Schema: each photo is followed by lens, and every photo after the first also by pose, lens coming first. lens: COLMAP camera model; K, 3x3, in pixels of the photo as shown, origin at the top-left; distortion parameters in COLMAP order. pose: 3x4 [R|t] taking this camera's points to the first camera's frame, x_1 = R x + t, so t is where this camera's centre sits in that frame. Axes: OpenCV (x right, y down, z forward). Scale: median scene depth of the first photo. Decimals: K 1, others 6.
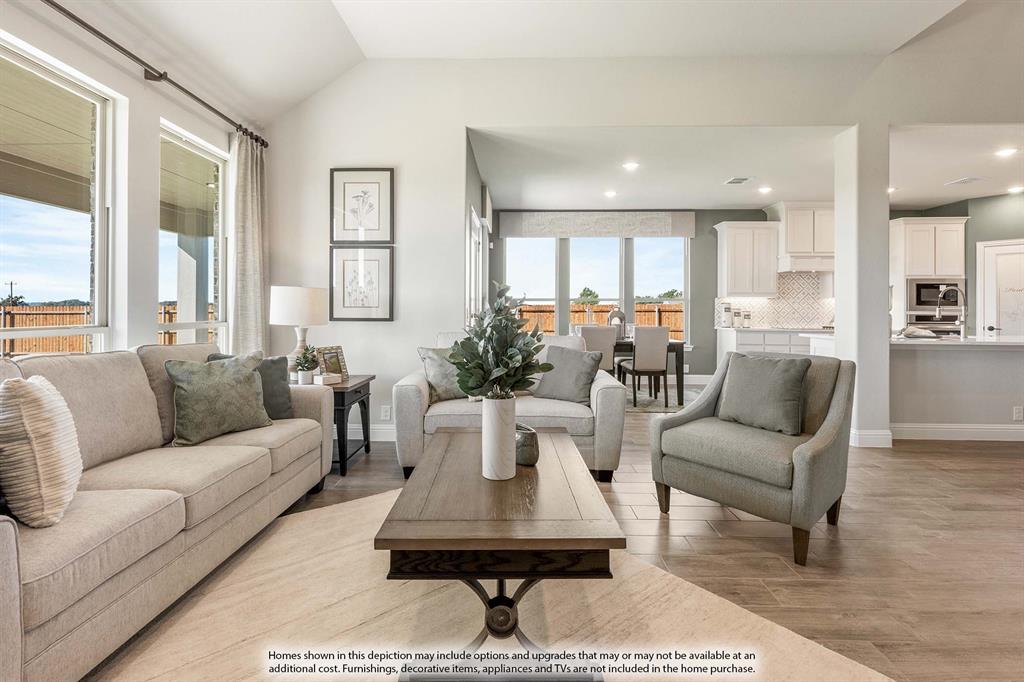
lens RADIAL K [[472.5, 0, 504.7], [0, 472.5, 306.8], [0, 0, 1]] dist [0.002693, 0.000123]
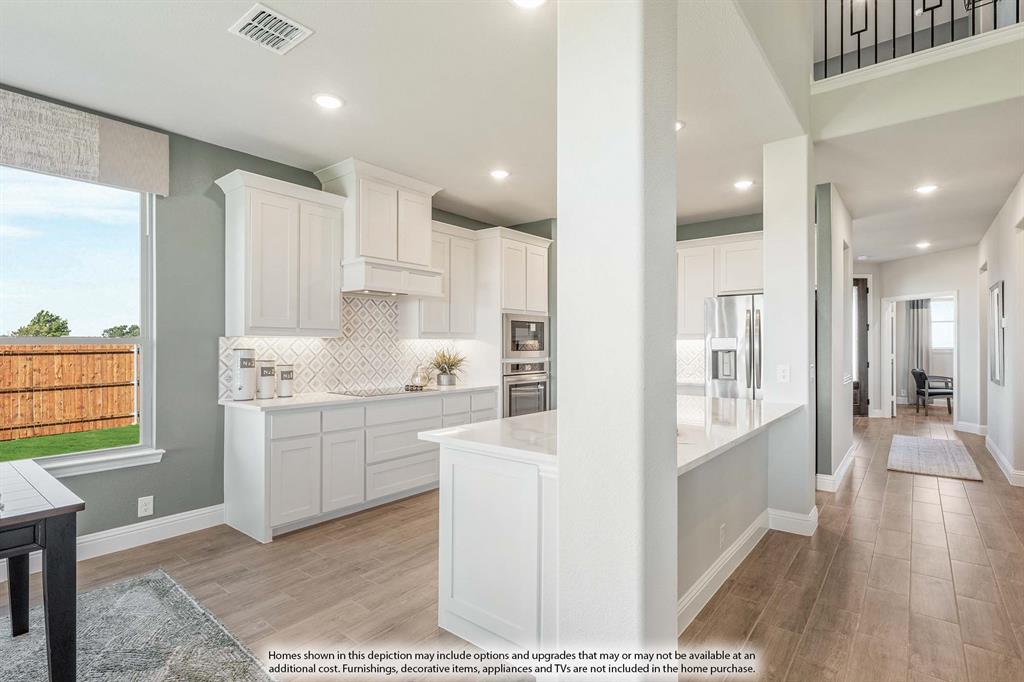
lens RADIAL K [[500.6, 0, 509.8], [0, 500.6, 344.7], [0, 0, 1]] dist [-0.001856, 0.001000]
pose [[0.612127, -0.005442, 0.790741, 0.293649], [-0.002895, 0.999954, 0.009123, -0.021477], [-0.790754, -0.007874, 0.612083, 0.602587]]
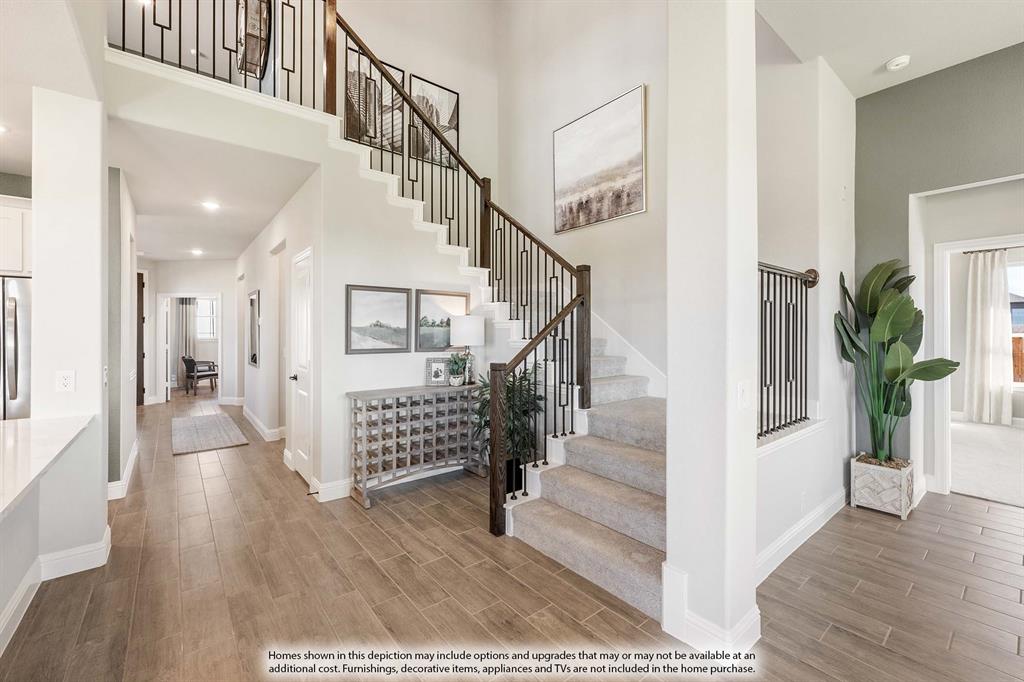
lens RADIAL K [[421.3, 0, 507.6], [0, 421.3, 330.2], [0, 0, 1]] dist [0.004540, -0.001390]
pose [[-0.639898, -0.000951, 0.768460, 0.377797], [-0.008601, 0.999945, -0.005925, -0.032942], [-0.768412, -0.010401, -0.639871, 0.643312]]
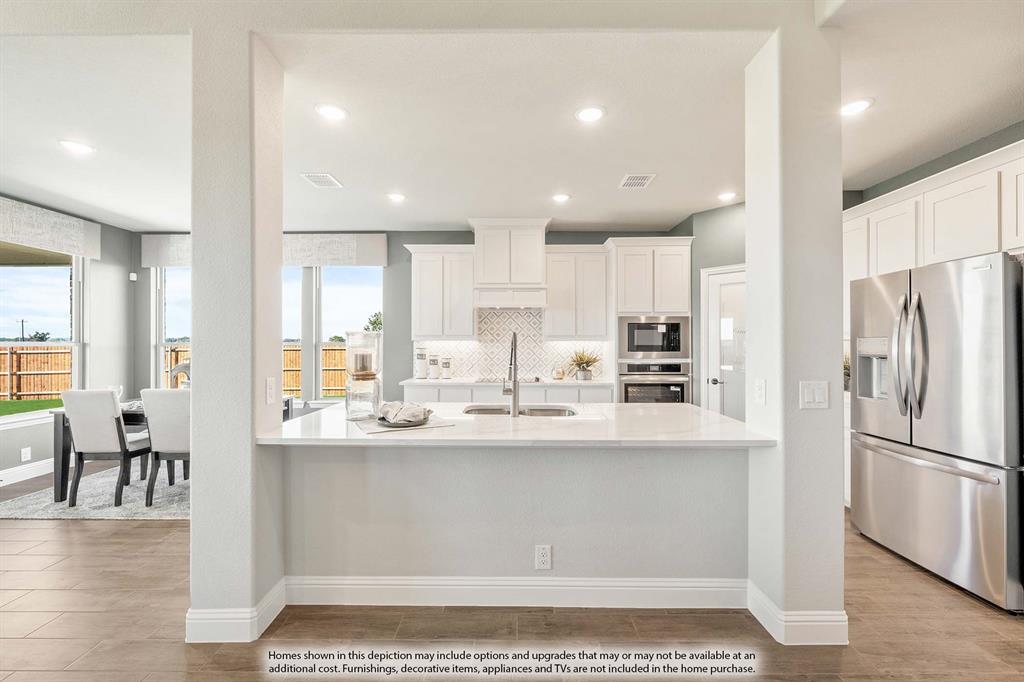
lens RADIAL K [[421.3, 0, 516.3], [0, 421.3, 337.3], [0, 0, 1]] dist [0.004540, -0.001390]
pose [[0.999753, -0.007018, 0.021079, 0.762967], [0.007091, 0.999969, -0.003358, -0.028189], [-0.021054, 0.003507, 0.999772, 0.359827]]
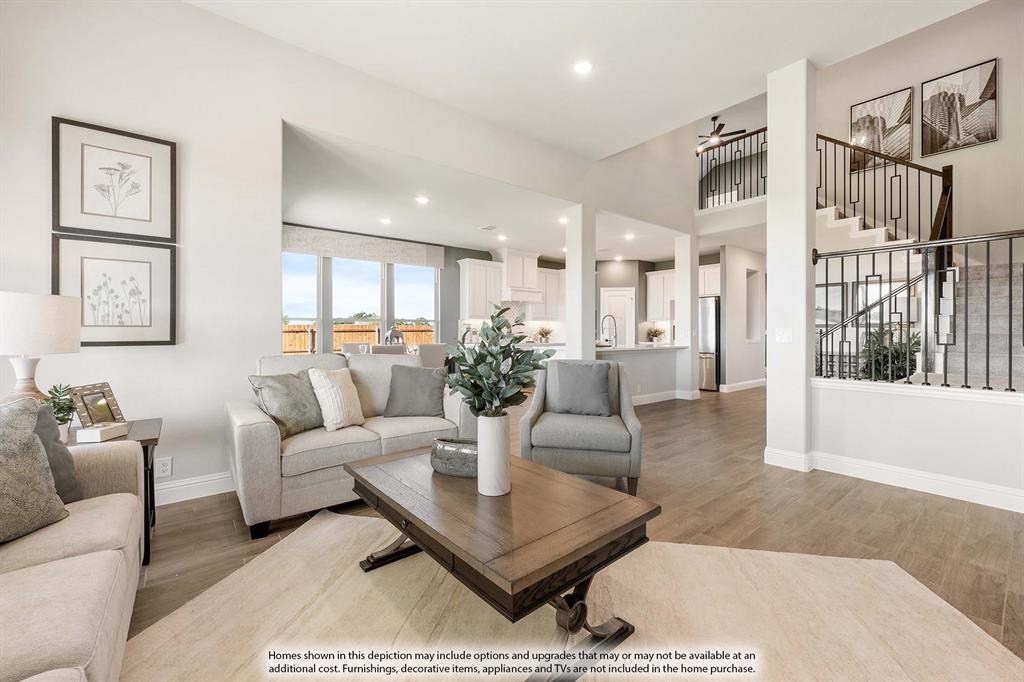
lens RADIAL K [[421.3, 0, 516.6], [0, 421.3, 329.9], [0, 0, 1]] dist [0.004540, -0.001390]
pose [[0.759736, -0.002805, 0.650226, -0.189329], [-0.001500, 0.999980, 0.006067, 0.001021], [-0.650230, -0.005584, 0.759717, 0.092493]]
